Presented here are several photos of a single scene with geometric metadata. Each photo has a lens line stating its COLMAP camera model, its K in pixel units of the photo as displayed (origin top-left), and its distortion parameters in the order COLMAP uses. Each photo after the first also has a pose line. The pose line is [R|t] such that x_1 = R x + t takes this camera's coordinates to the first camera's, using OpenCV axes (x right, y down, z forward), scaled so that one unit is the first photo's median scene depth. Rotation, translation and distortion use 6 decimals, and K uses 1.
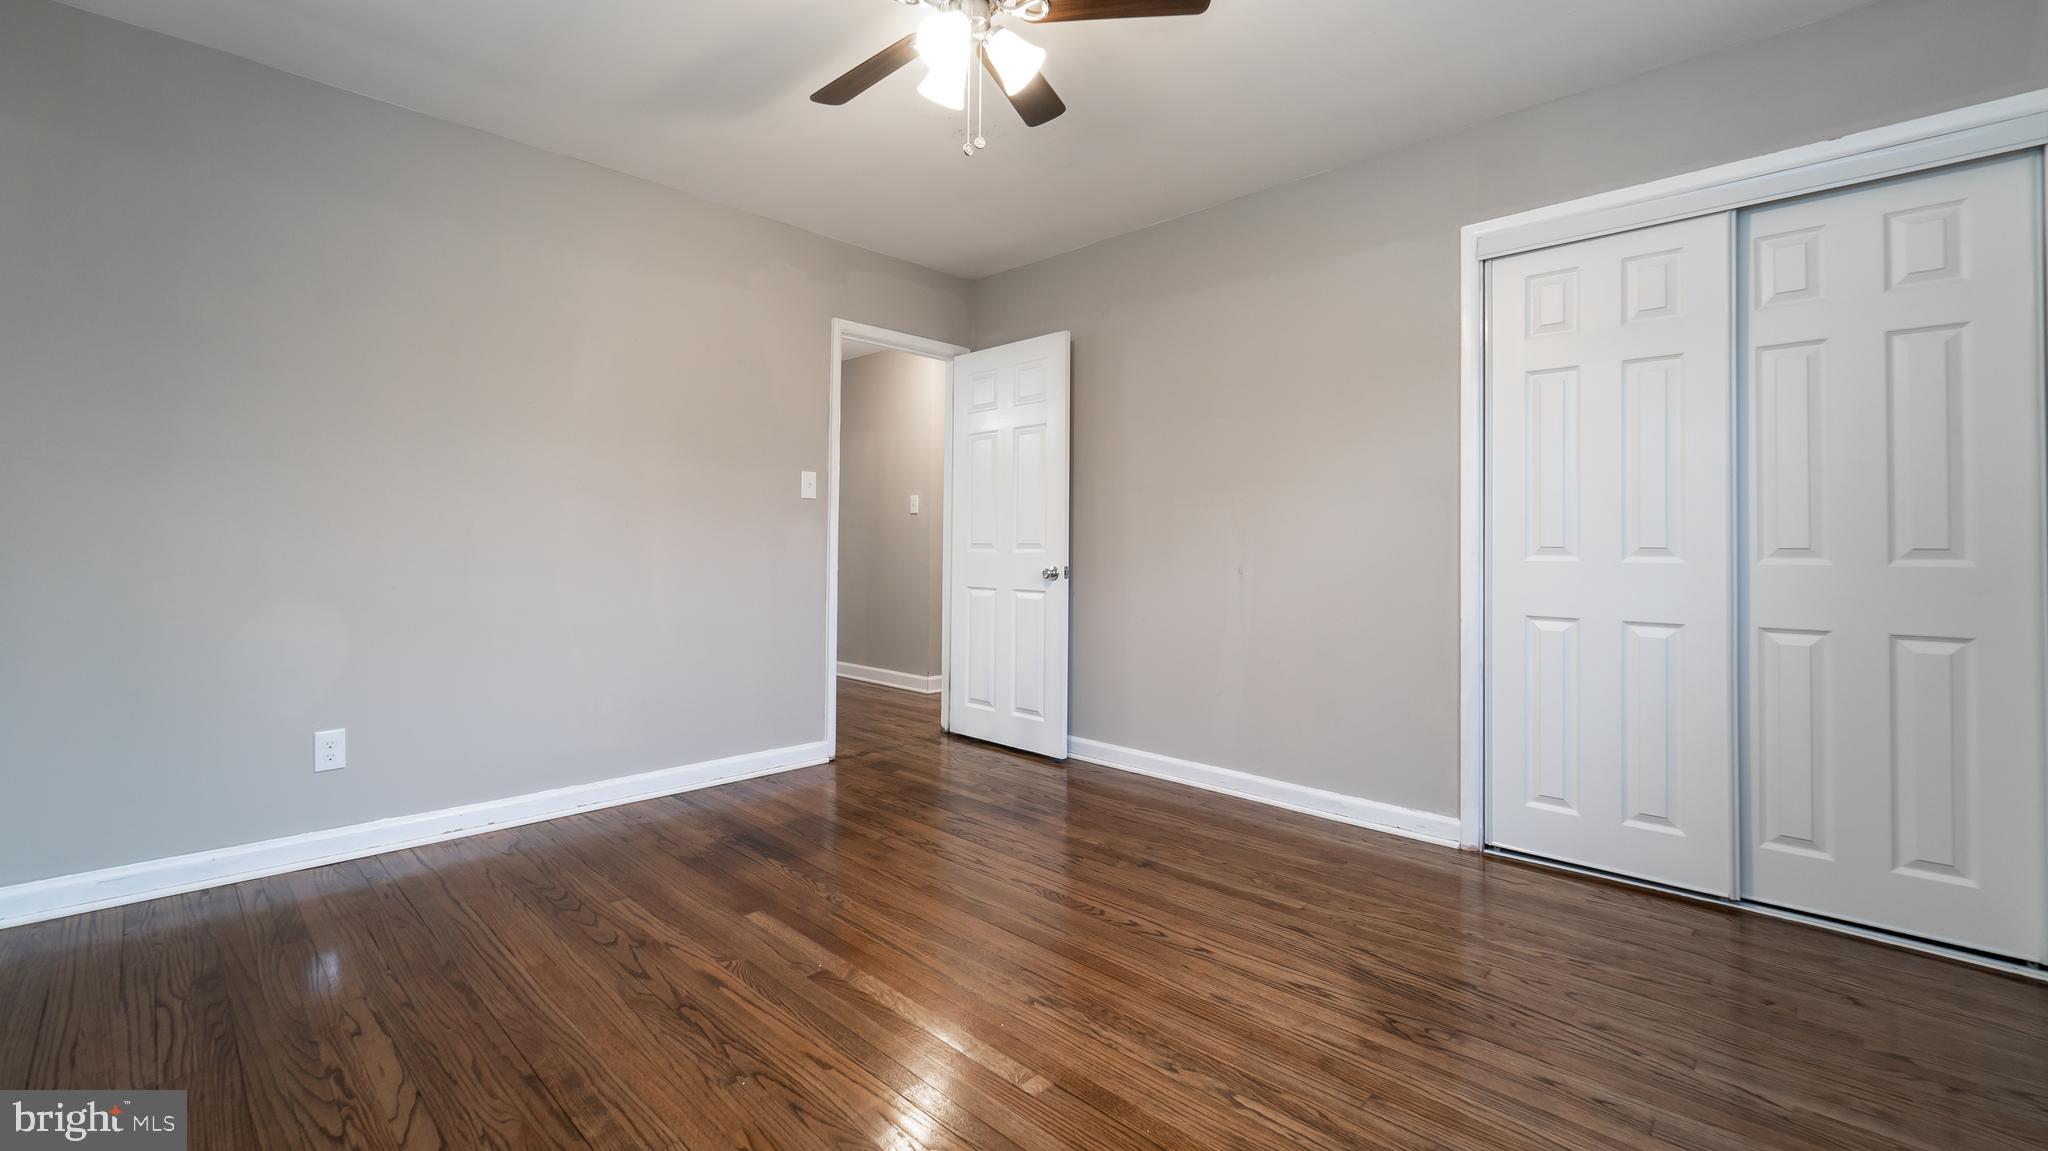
lens RADIAL K [[835.4, 0, 1012.9], [0, 835.4, 575.7], [0, 0, 1]] dist [0.000957, -0.000248]
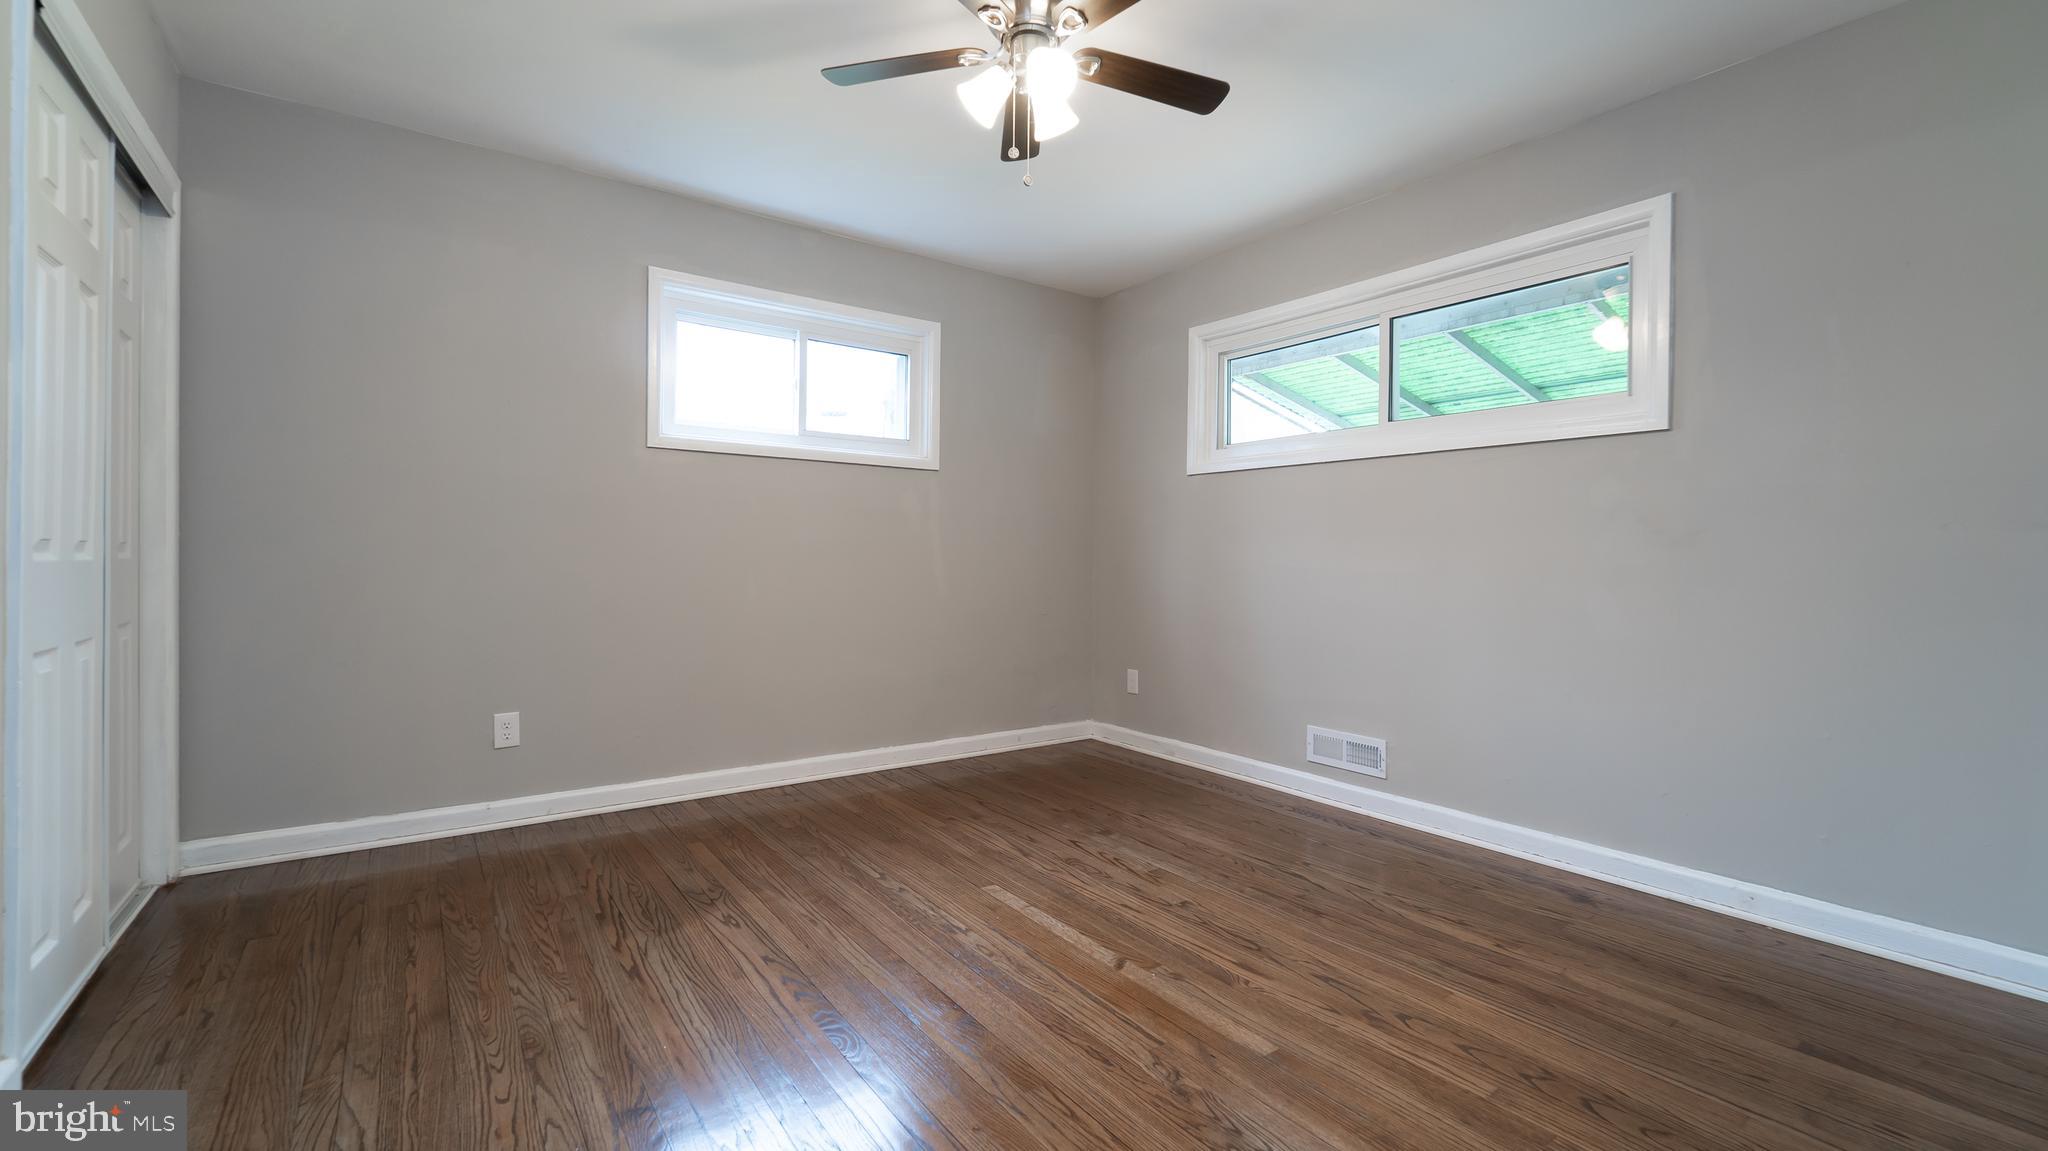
lens RADIAL K [[835.4, 0, 1012.9], [0, 835.4, 575.7], [0, 0, 1]] dist [0.000957, -0.000248]
pose [[-0.977042, -0.022842, 0.211817, -0.271190], [-0.010761, 0.998258, 0.058013, -0.068251], [-0.212773, 0.054402, -0.975586, 2.016213]]
